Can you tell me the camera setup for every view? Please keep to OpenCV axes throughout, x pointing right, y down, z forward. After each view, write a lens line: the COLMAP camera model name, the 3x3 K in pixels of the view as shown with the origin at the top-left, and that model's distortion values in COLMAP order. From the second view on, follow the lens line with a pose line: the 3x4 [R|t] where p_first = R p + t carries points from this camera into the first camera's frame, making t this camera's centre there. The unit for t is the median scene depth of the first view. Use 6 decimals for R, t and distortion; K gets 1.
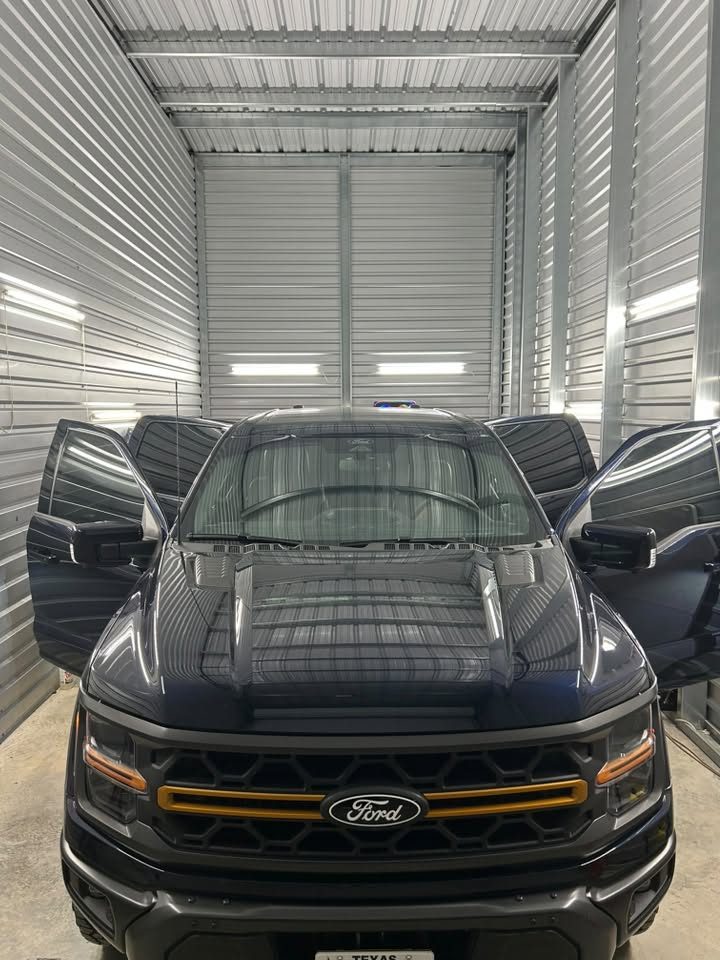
lens RADIAL K [[683.9, 0, 362.7], [0, 683.9, 479.6], [0, 0, 1]] dist [-0.000520, -0.032005]
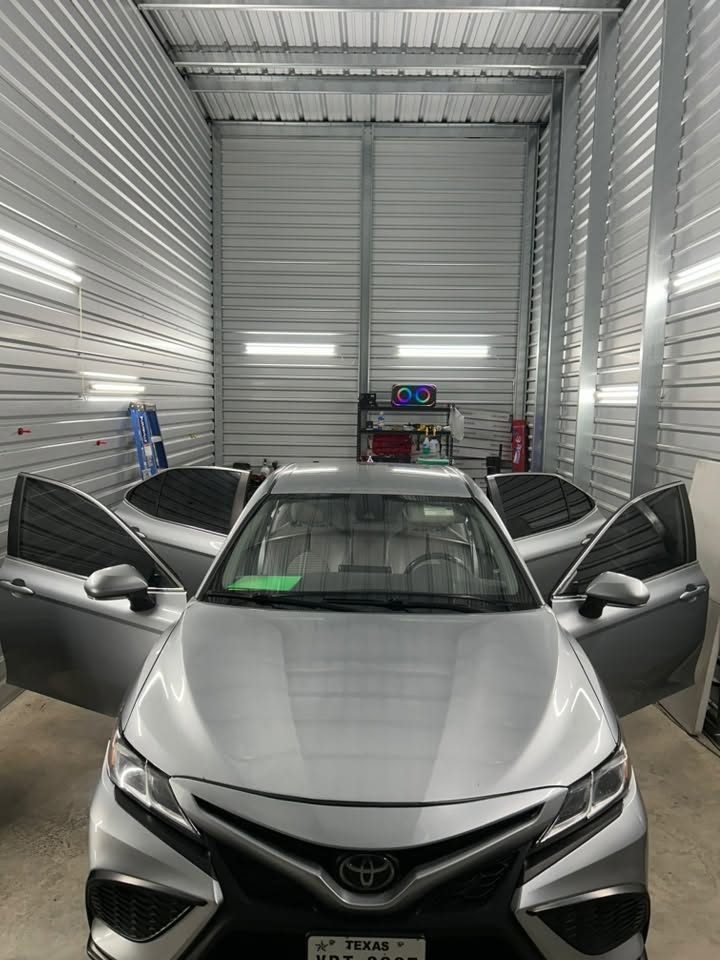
lens RADIAL K [[683.9, 0, 361.1], [0, 683.9, 477.5], [0, 0, 1]] dist [-0.000520, -0.032005]
pose [[0.999081, 0.028601, -0.031923, 0.009318], [-0.028322, 0.999557, 0.009179, 0.010088], [0.032171, -0.008266, 0.999448, 0.055796]]
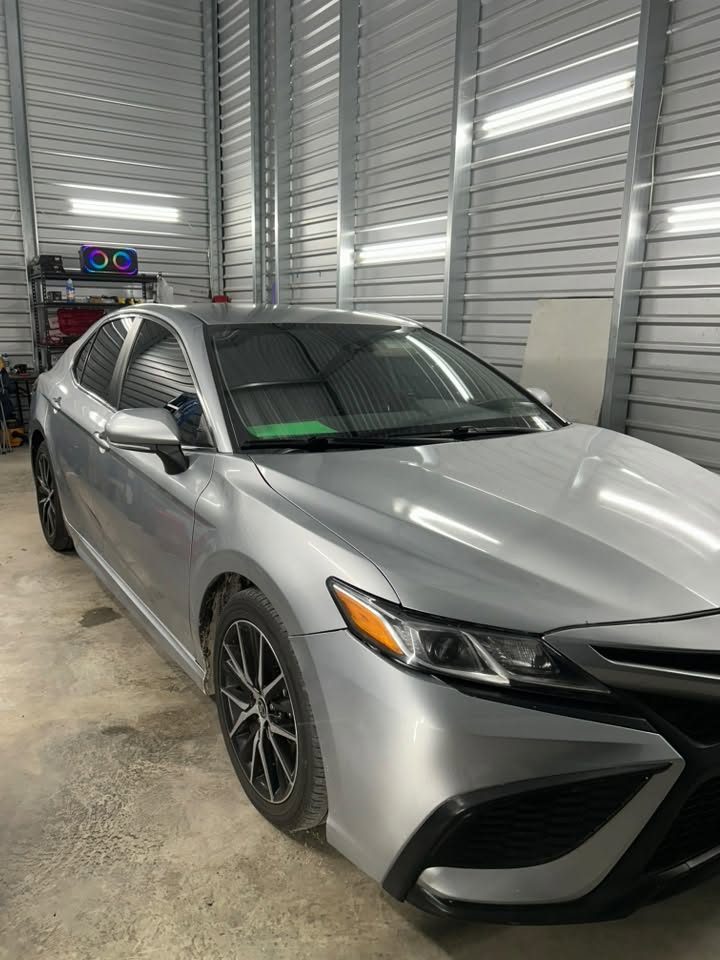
lens RADIAL K [[683.9, 0, 357.4], [0, 683.9, 482.5], [0, 0, 1]] dist [-0.000520, -0.032005]
pose [[0.837972, -0.099638, 0.536541, -0.188875], [0.027317, 0.989617, 0.141112, 0.059453], [-0.545030, -0.103591, 0.831992, 0.202498]]
